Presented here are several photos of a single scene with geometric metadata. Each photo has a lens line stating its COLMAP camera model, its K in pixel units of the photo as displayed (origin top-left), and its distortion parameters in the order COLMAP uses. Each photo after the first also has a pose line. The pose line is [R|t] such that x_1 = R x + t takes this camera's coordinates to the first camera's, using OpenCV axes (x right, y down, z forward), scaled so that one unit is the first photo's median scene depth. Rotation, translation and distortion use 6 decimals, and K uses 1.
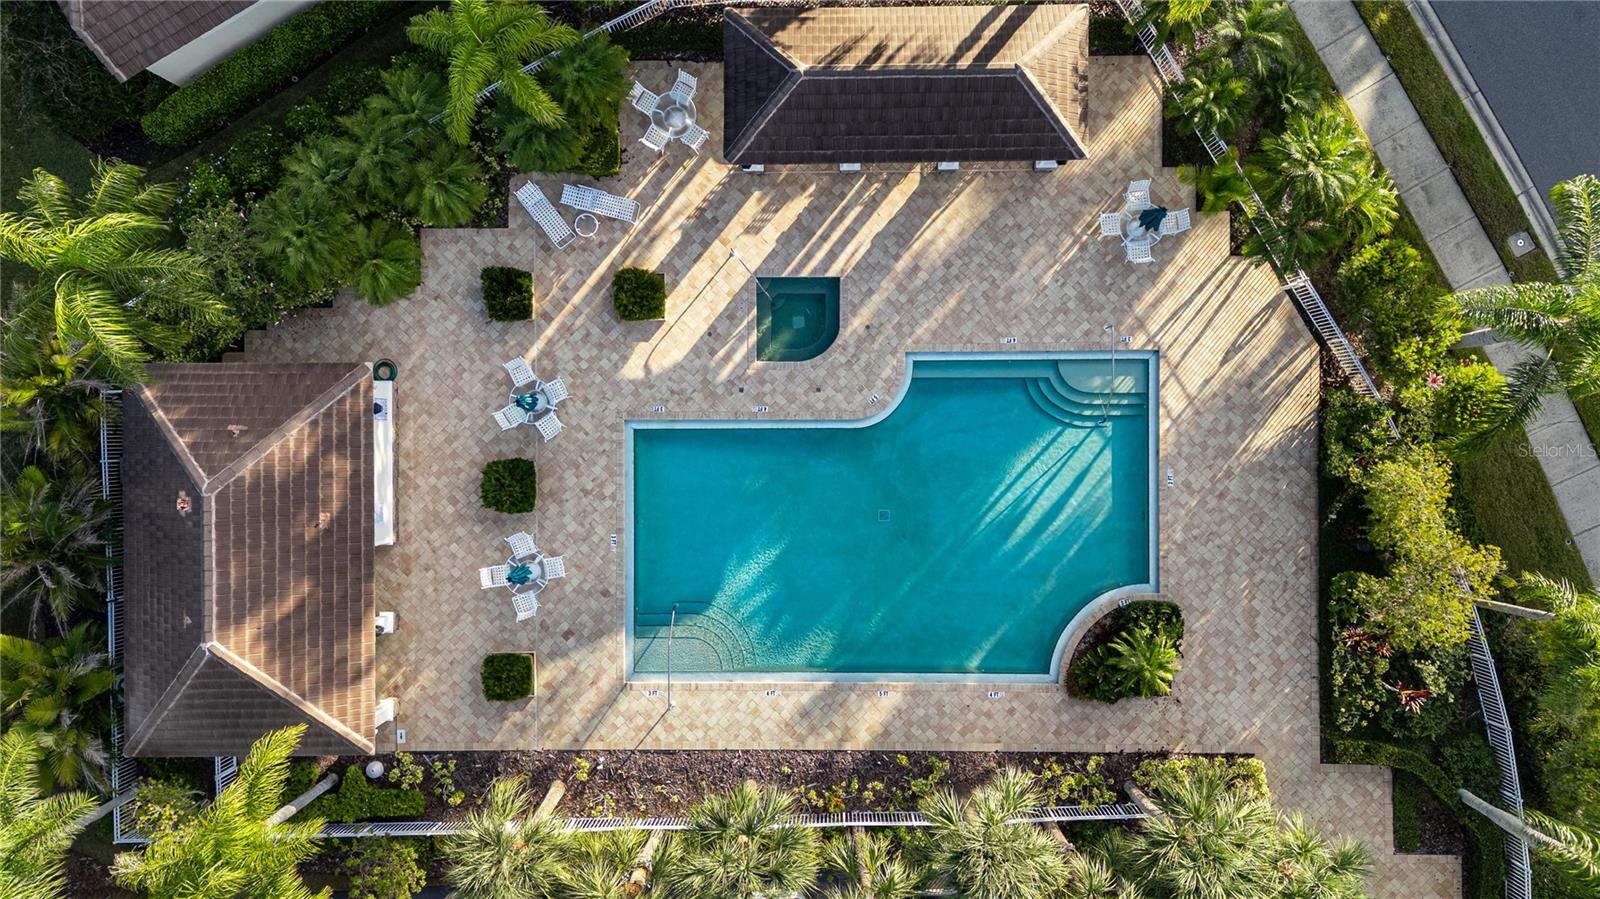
lens RADIAL K [[1184.5, 0, 800.0], [0, 1184.5, 449.5], [0, 0, 1]] dist [0.058451, -0.004390]
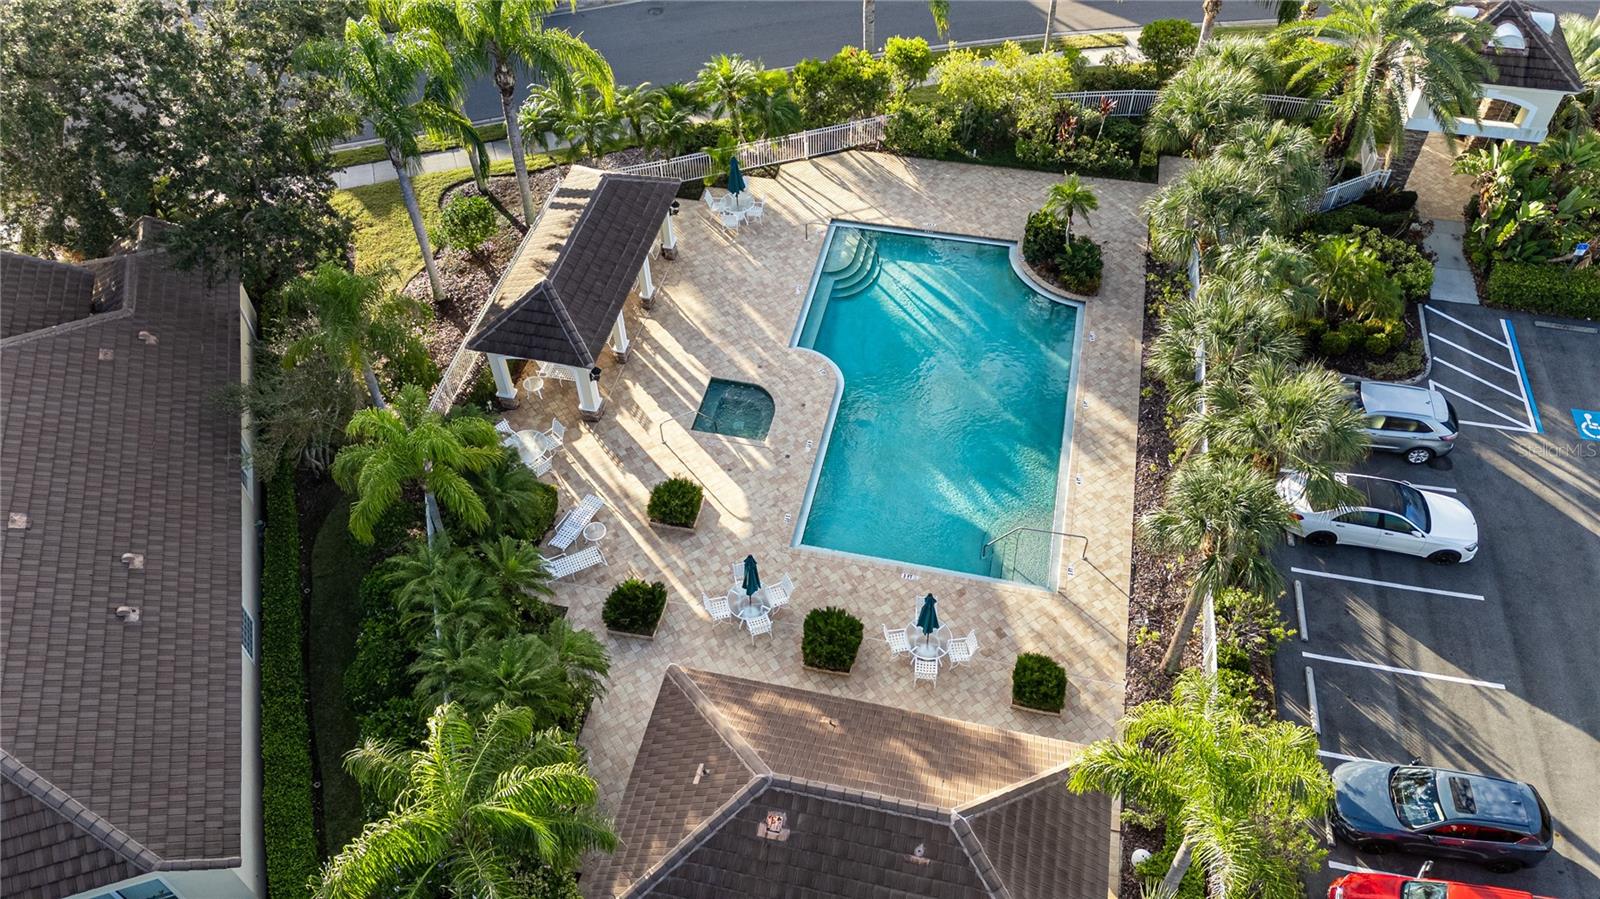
lens RADIAL K [[1184.5, 0, 800.0], [0, 1184.5, 449.5], [0, 0, 1]] dist [0.058451, -0.004390]
pose [[0.222300, -0.708729, 0.669542, -0.757422], [0.974810, 0.148799, -0.166146, 0.137028], [0.018126, 0.689610, 0.723954, 0.225604]]
